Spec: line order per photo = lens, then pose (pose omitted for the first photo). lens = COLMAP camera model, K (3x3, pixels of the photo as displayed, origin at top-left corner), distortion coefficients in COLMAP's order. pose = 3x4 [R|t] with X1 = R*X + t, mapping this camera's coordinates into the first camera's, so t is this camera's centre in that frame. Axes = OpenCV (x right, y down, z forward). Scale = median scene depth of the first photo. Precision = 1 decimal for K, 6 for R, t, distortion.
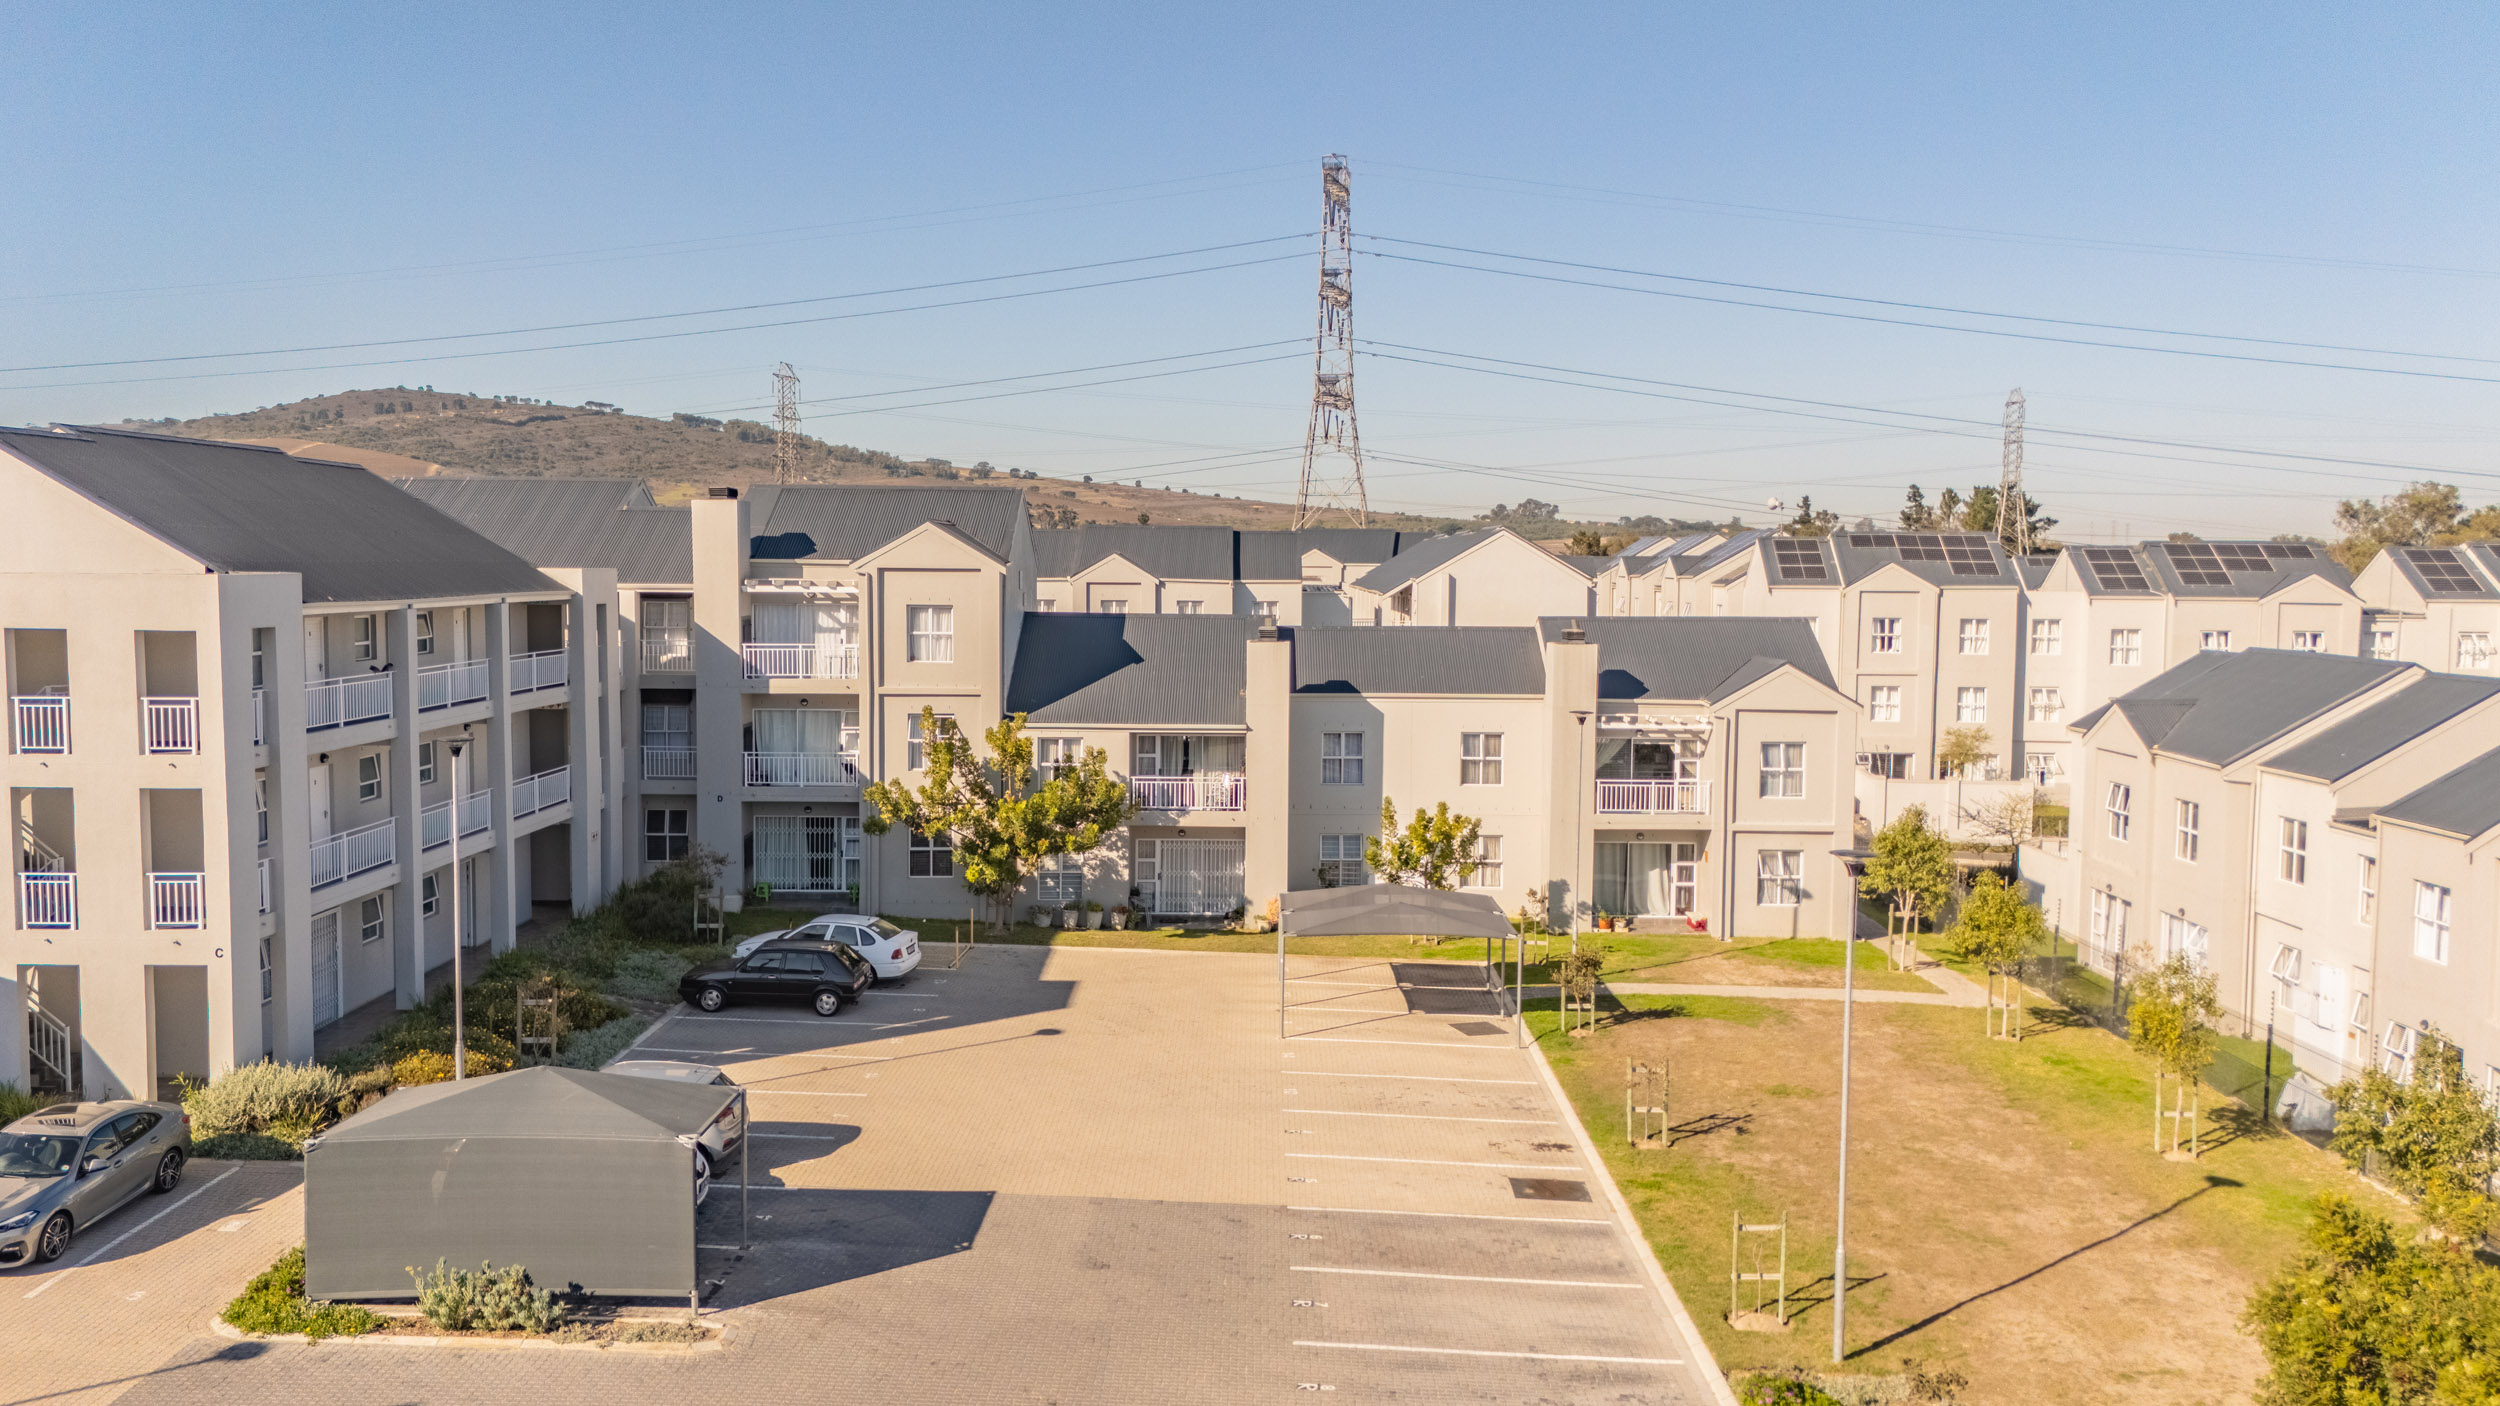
lens RADIAL K [[1876.3, 0, 1254.6], [0, 1876.3, 692.5], [0, 0, 1]] dist [0.069310, -0.060238]
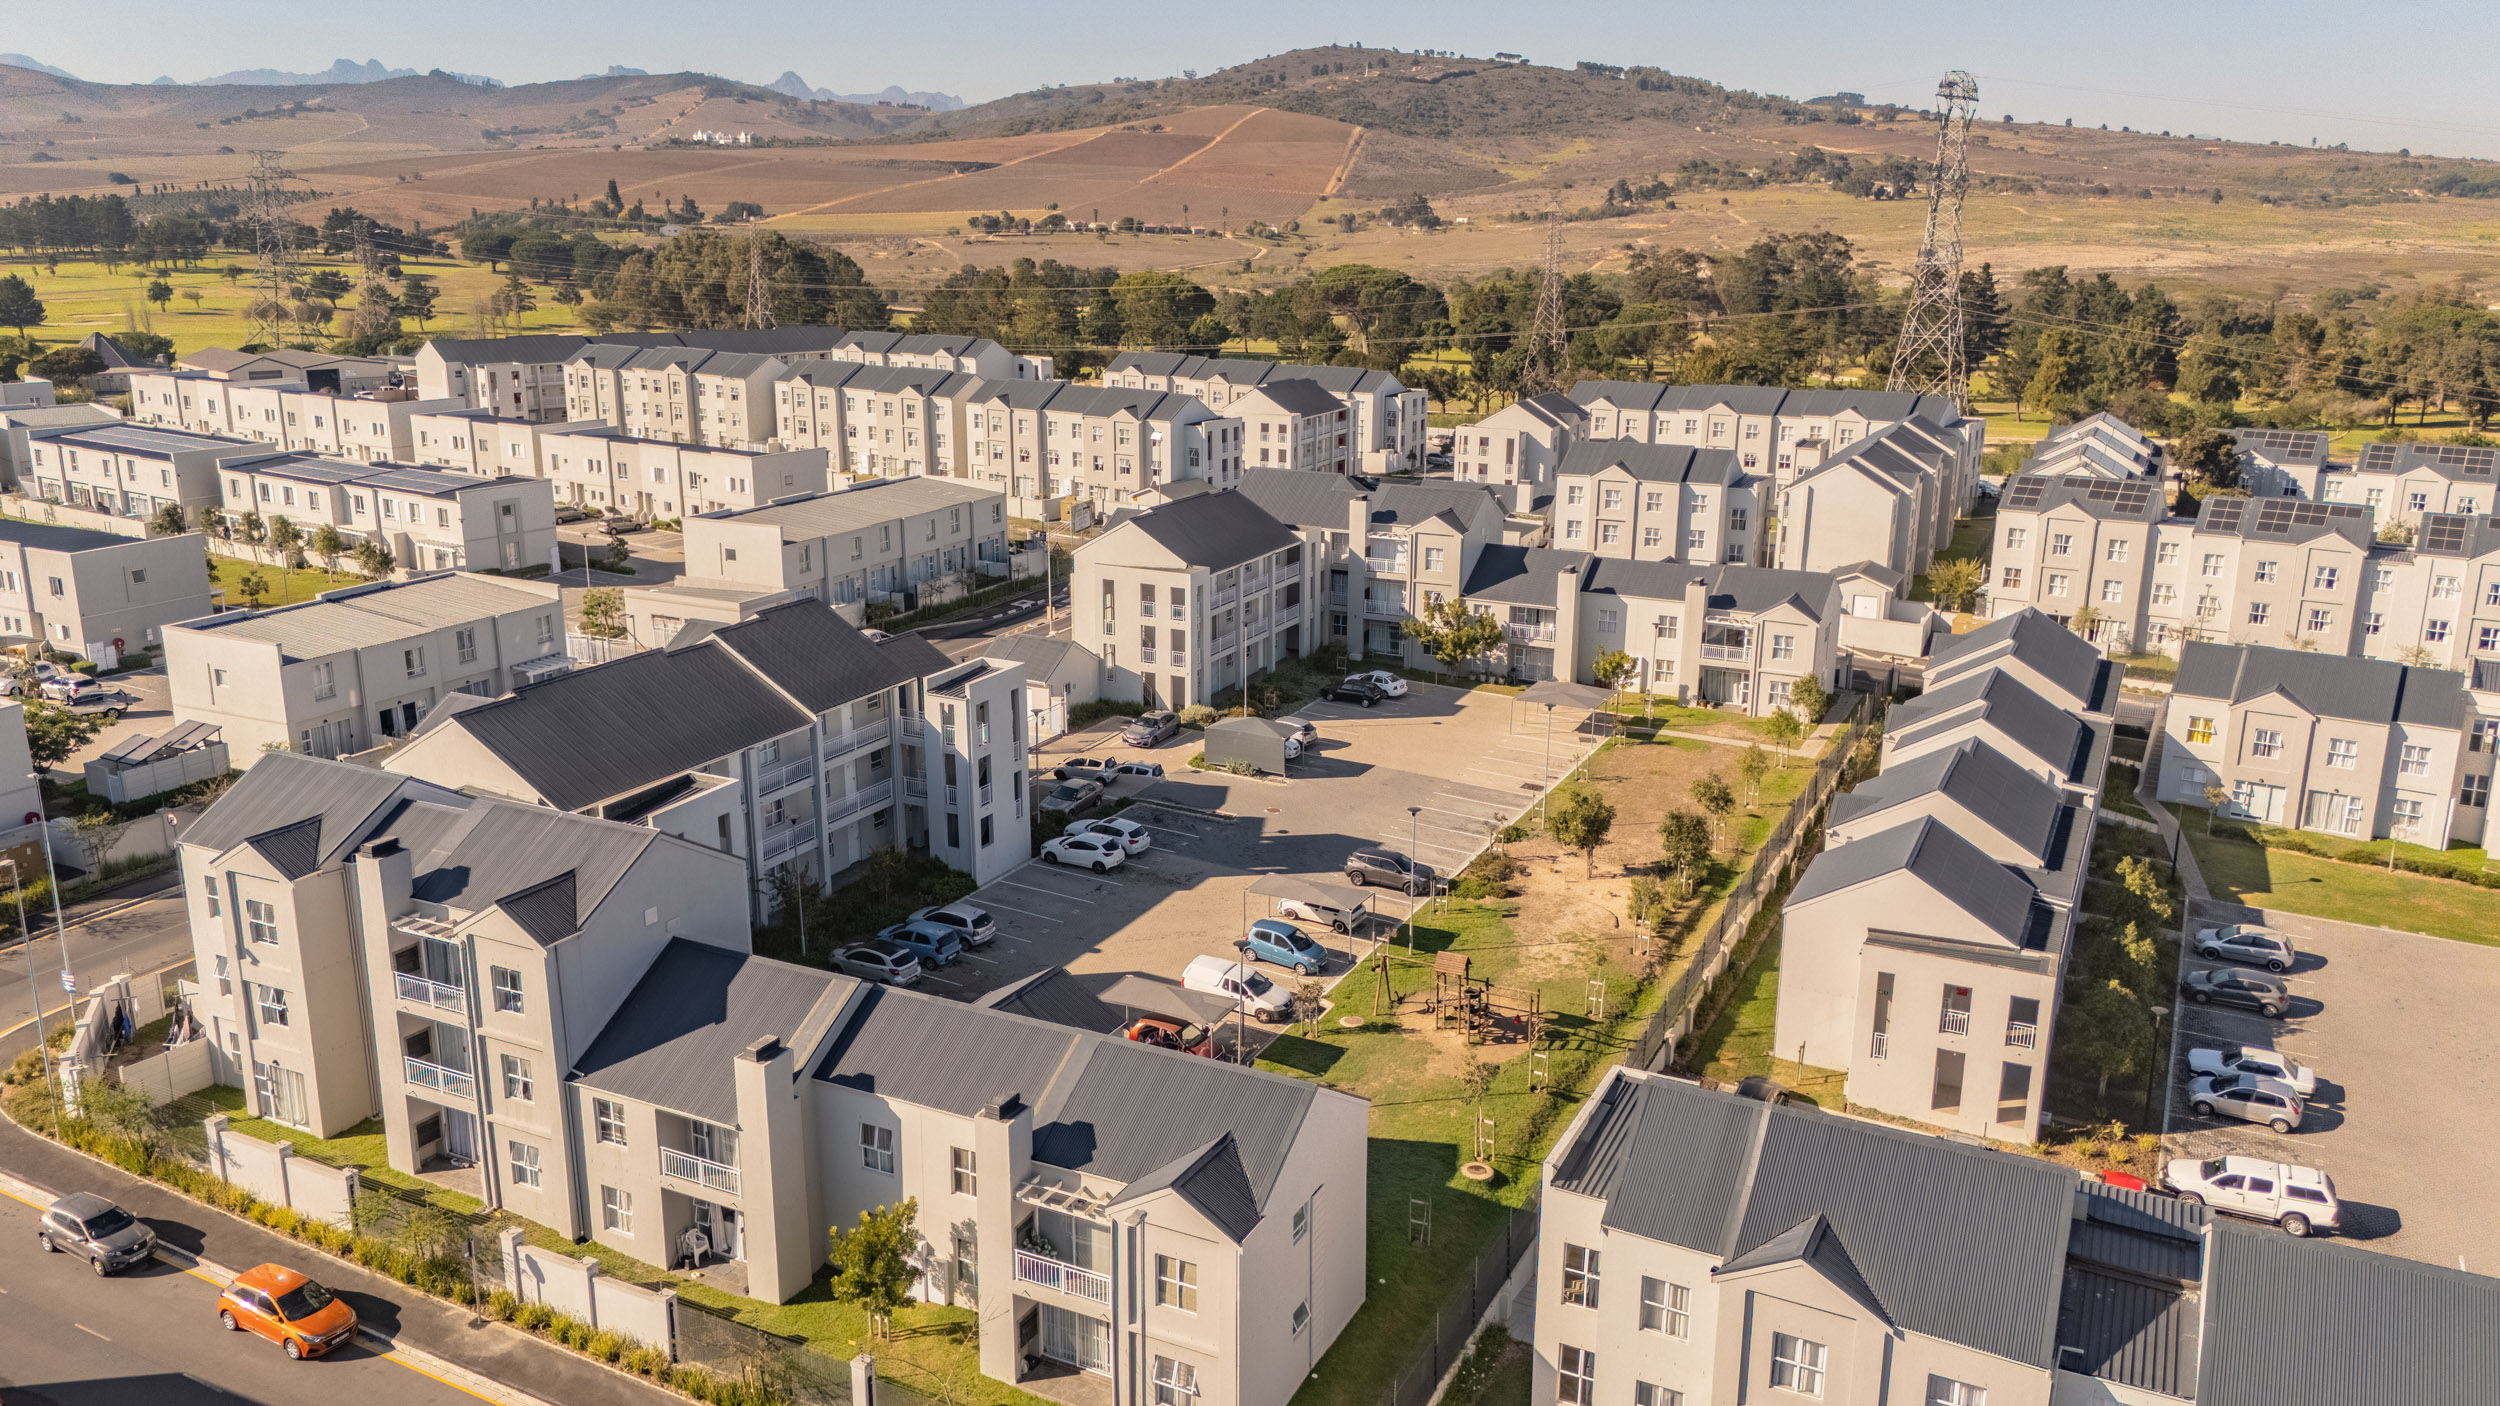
lens RADIAL K [[1876.3, 0, 1254.6], [0, 1876.3, 692.5], [0, 0, 1]] dist [0.069310, -0.060238]
pose [[0.895735, 0.114470, -0.429600, 0.726994], [-0.033510, 0.980920, 0.191504, -0.337861], [0.443325, -0.157141, 0.882480, -1.377703]]
